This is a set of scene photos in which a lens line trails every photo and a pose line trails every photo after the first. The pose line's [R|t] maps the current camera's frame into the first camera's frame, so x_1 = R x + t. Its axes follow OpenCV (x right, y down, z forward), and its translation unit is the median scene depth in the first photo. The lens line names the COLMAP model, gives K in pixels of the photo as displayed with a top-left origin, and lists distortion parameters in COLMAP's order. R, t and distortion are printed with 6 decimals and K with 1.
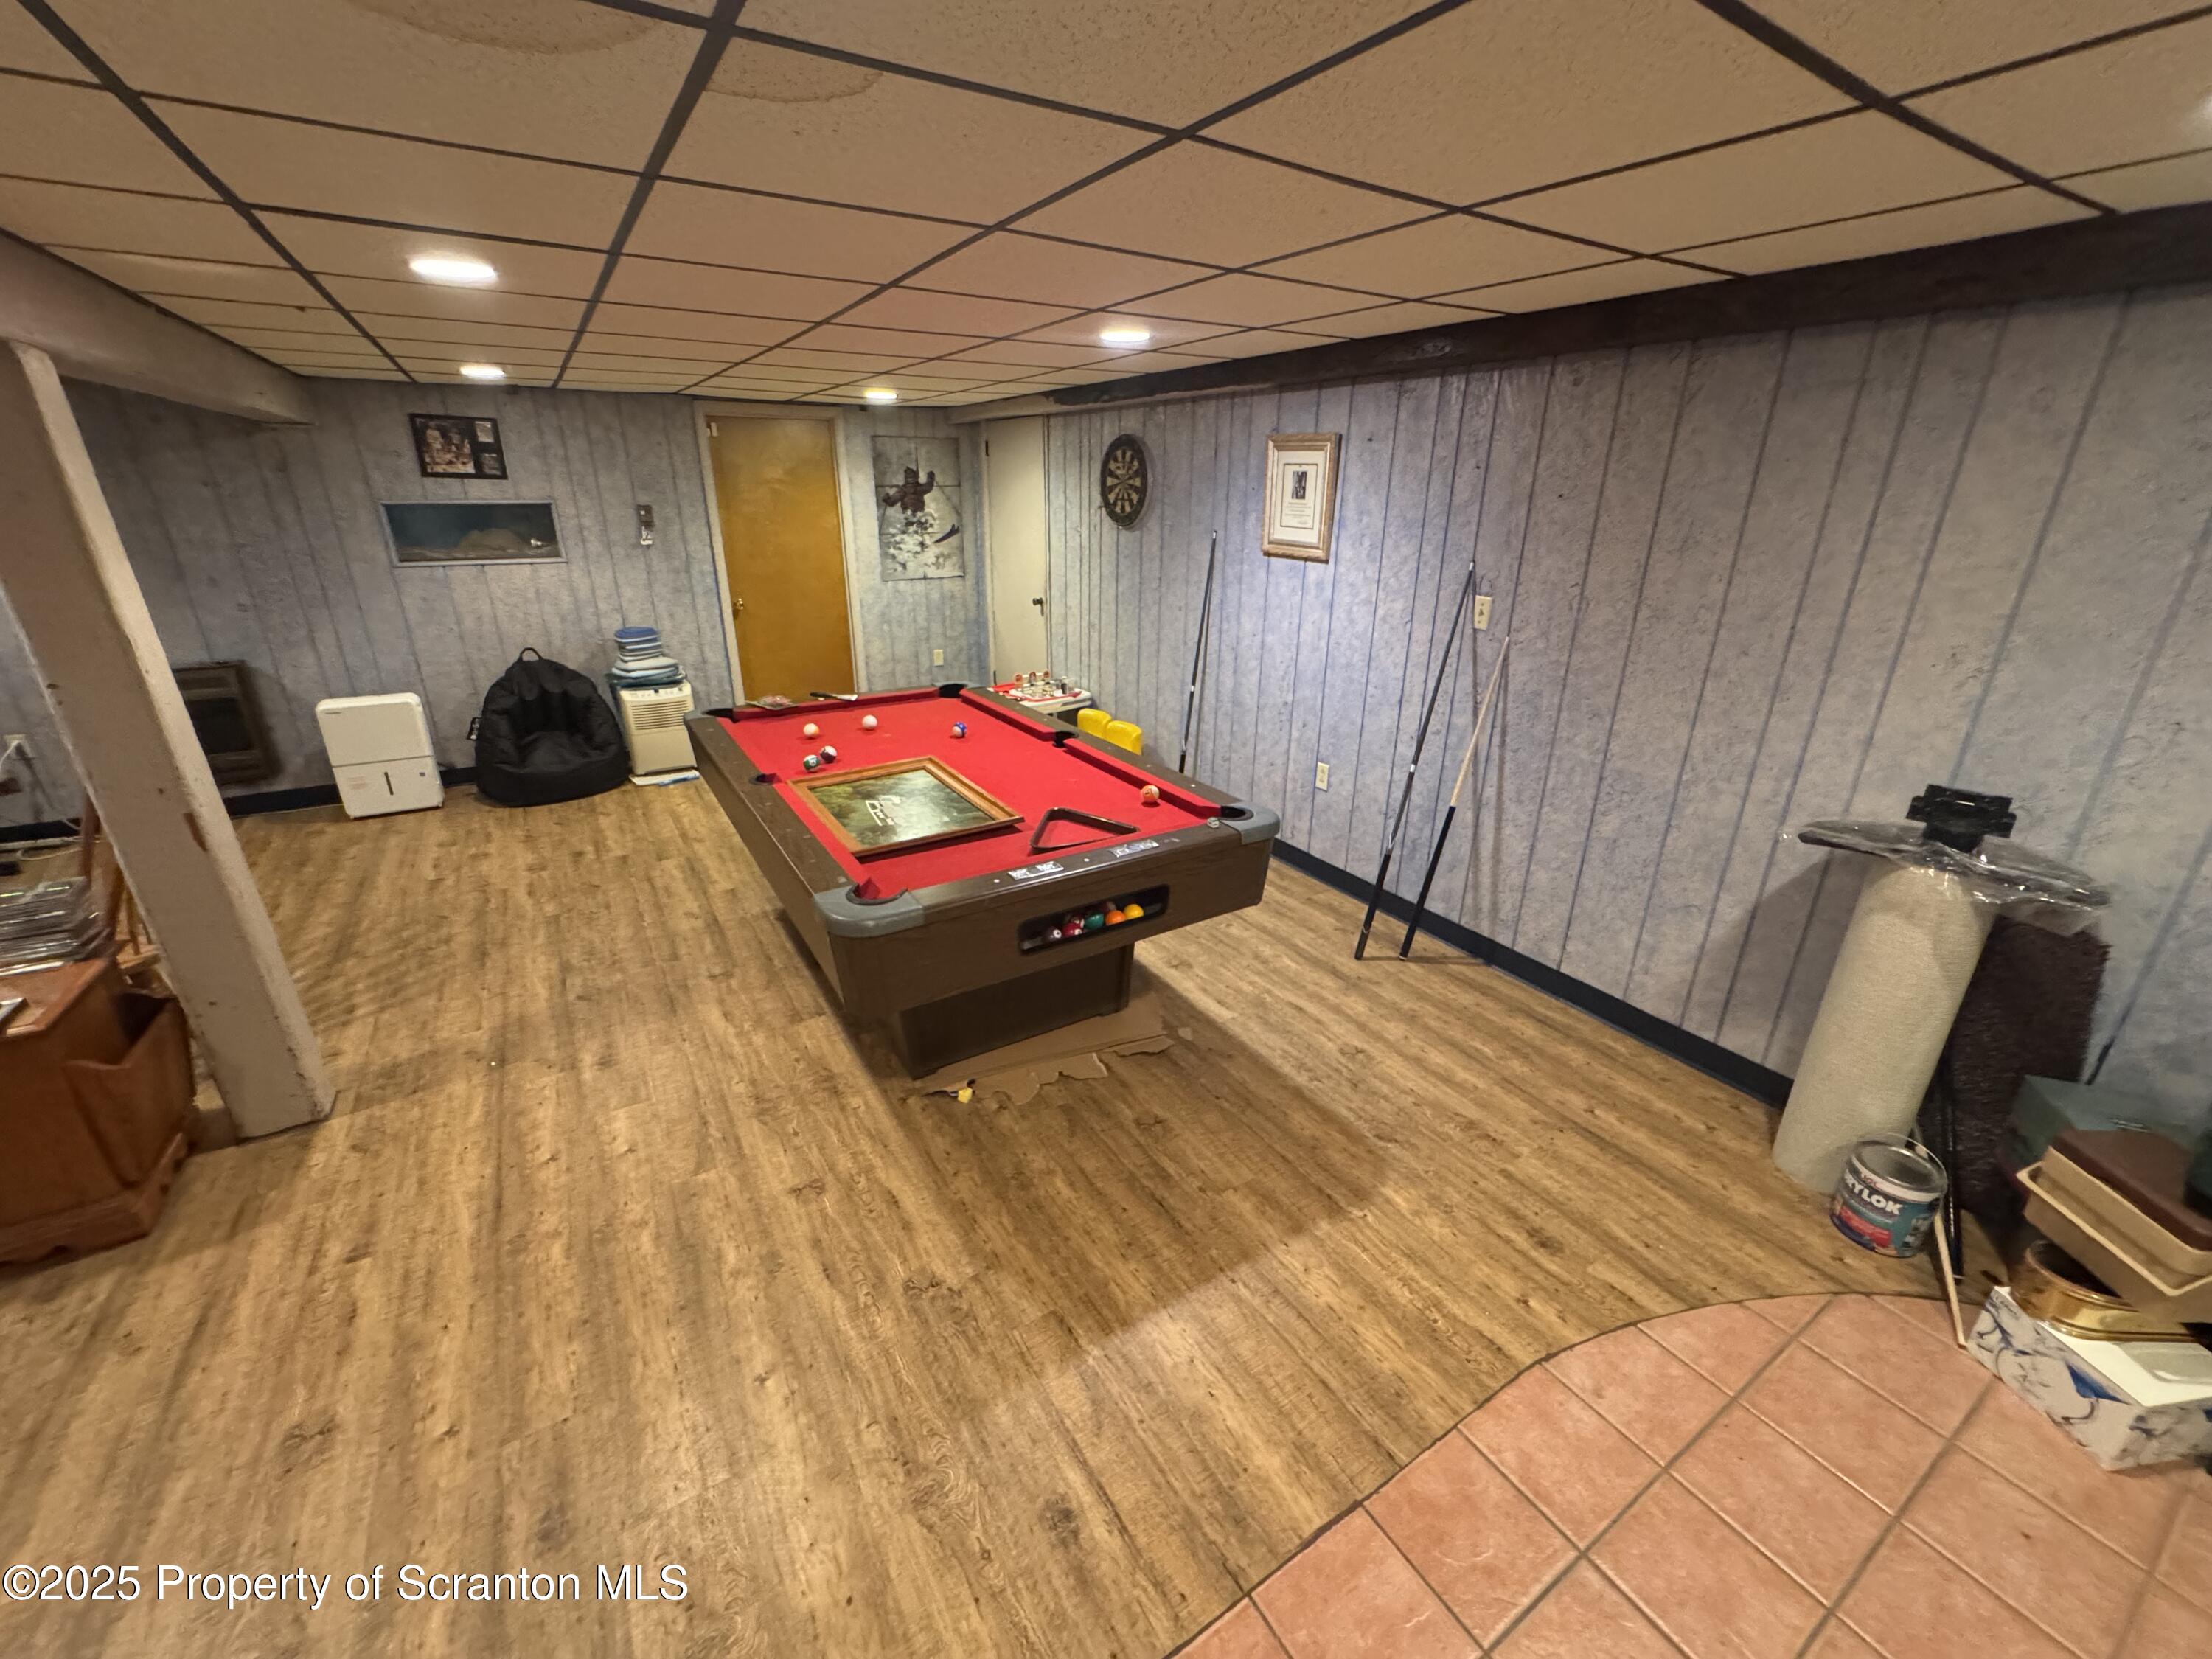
lens RADIAL K [[884.4, 0, 1102.9], [0, 884.4, 826.0], [0, 0, 1]] dist [-0.001570, 0.000426]
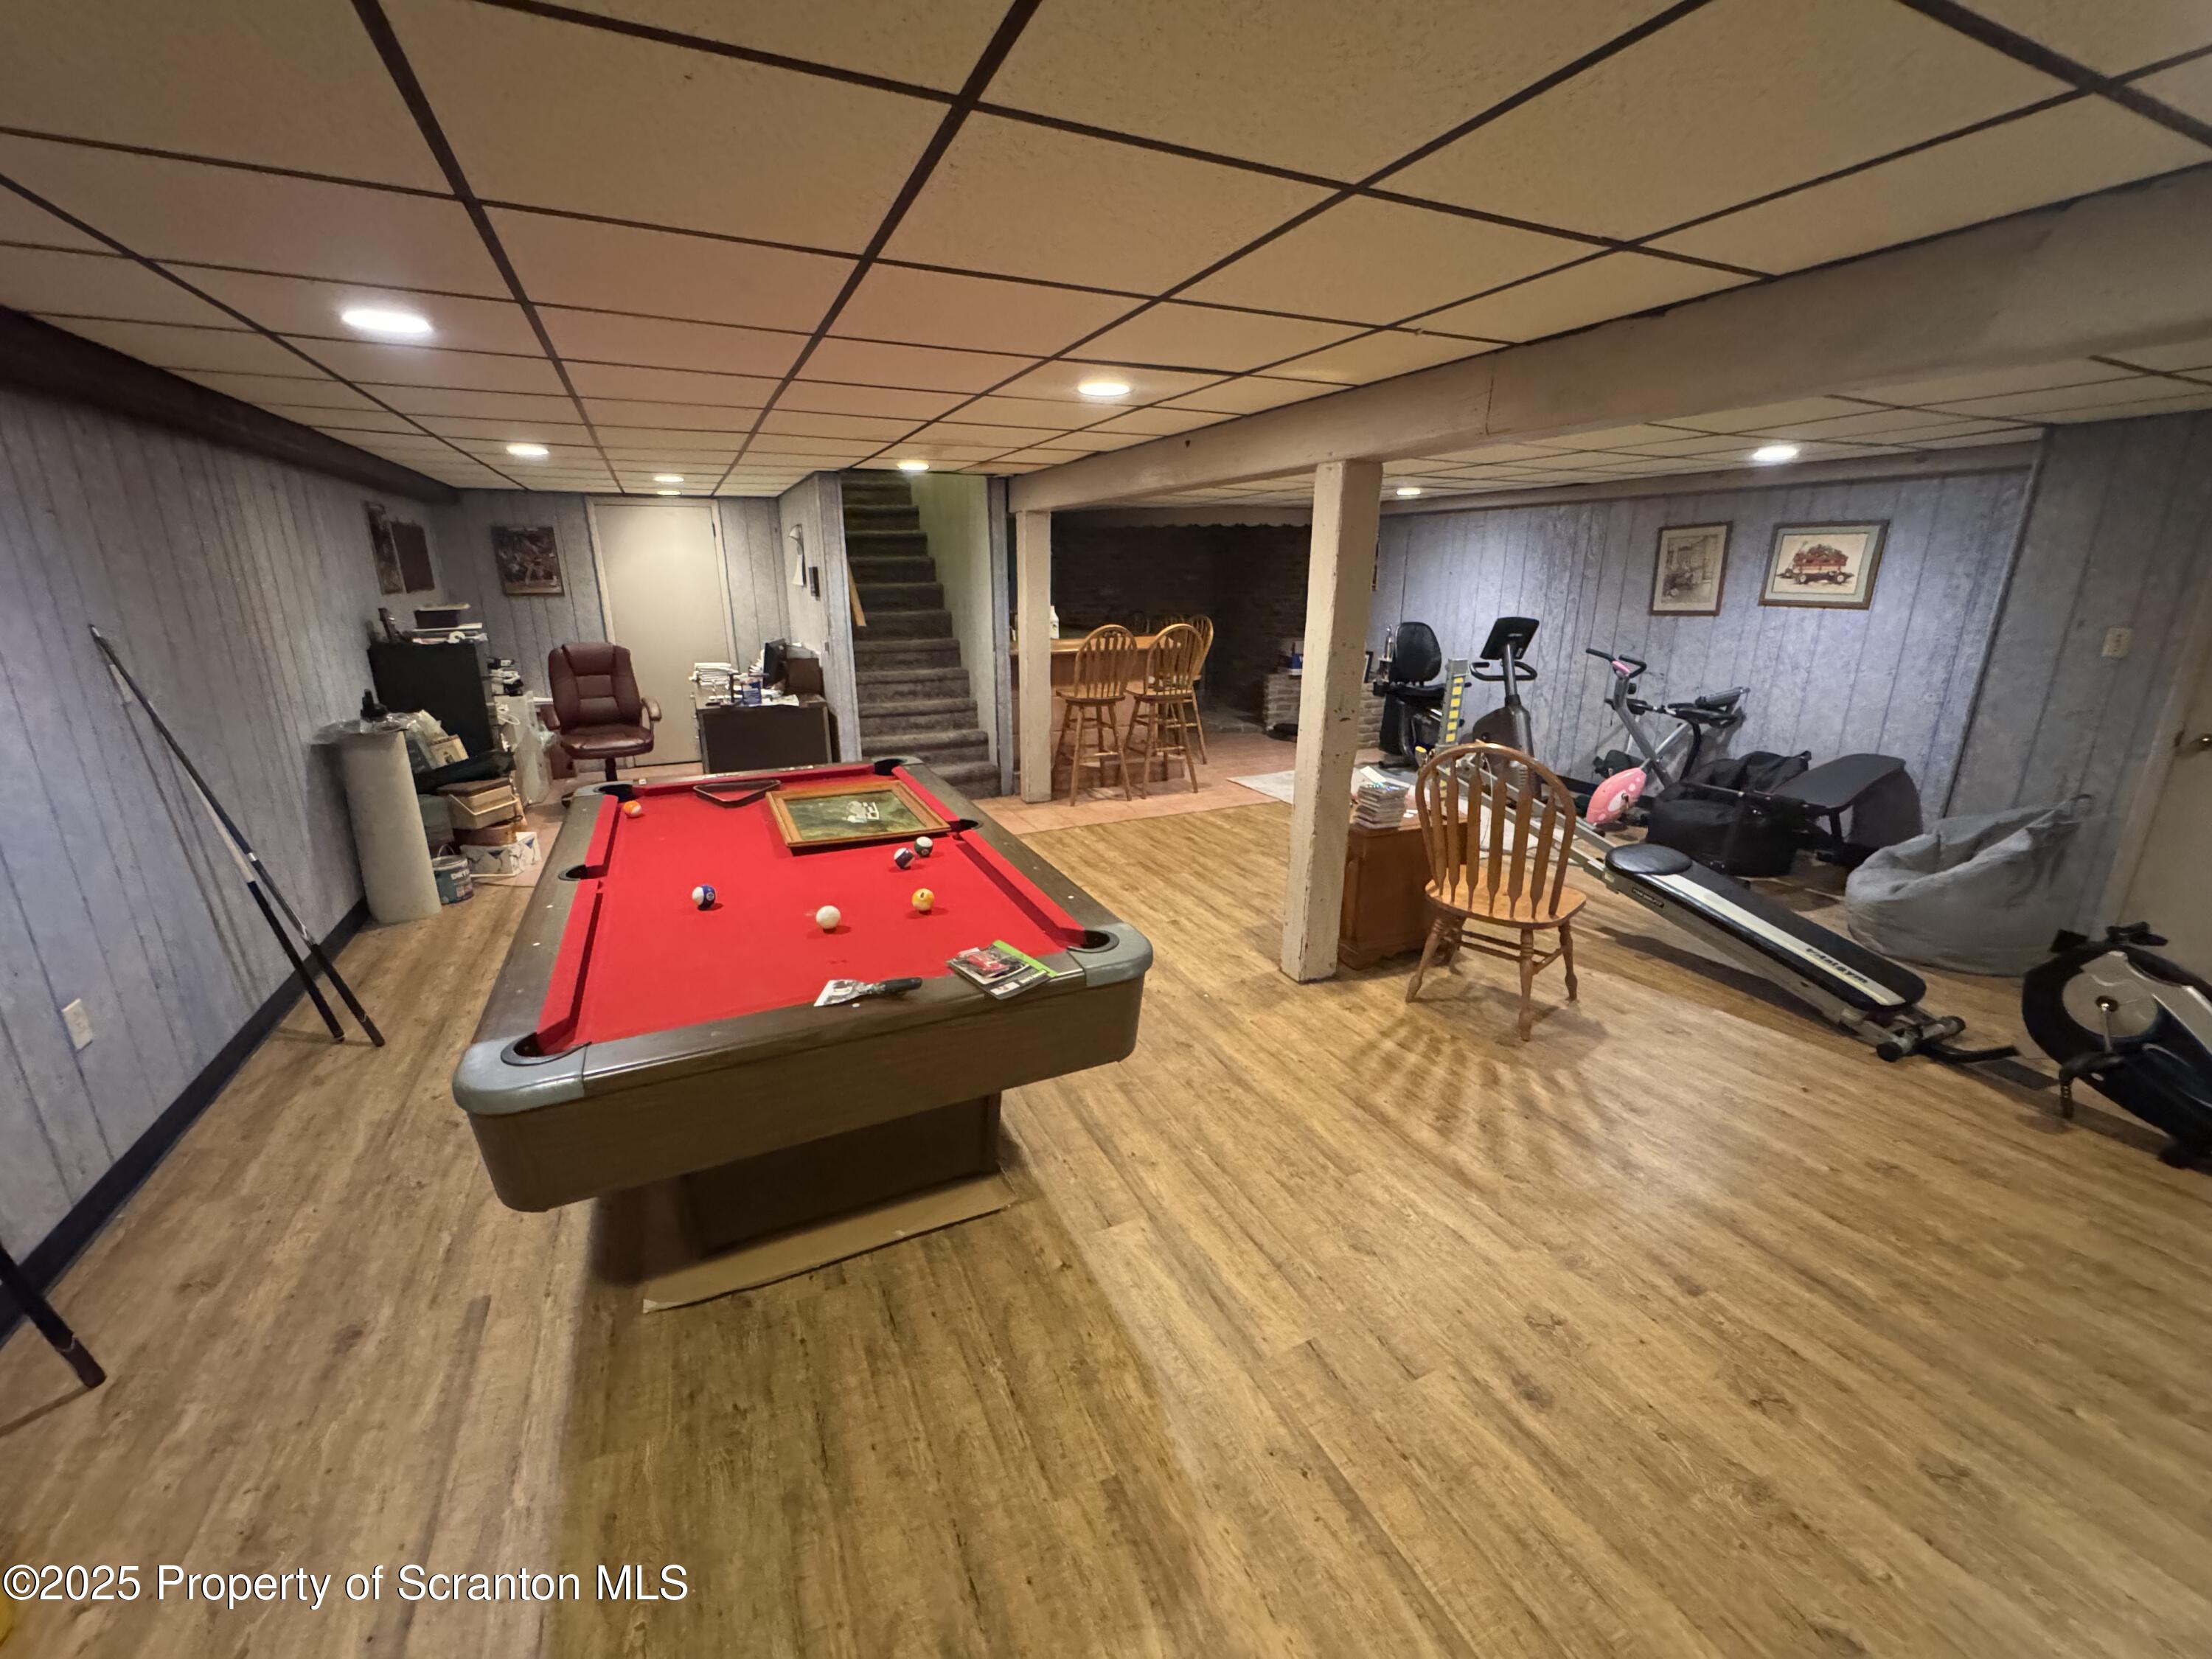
lens RADIAL K [[884.4, 0, 1102.1], [0, 884.4, 833.6], [0, 0, 1]] dist [-0.001570, 0.000426]
pose [[-0.993232, -0.037788, 0.109826, -0.519213], [0.037409, 0.791120, 0.610516, -0.526887], [-0.109956, 0.610493, -0.784352, 1.435247]]
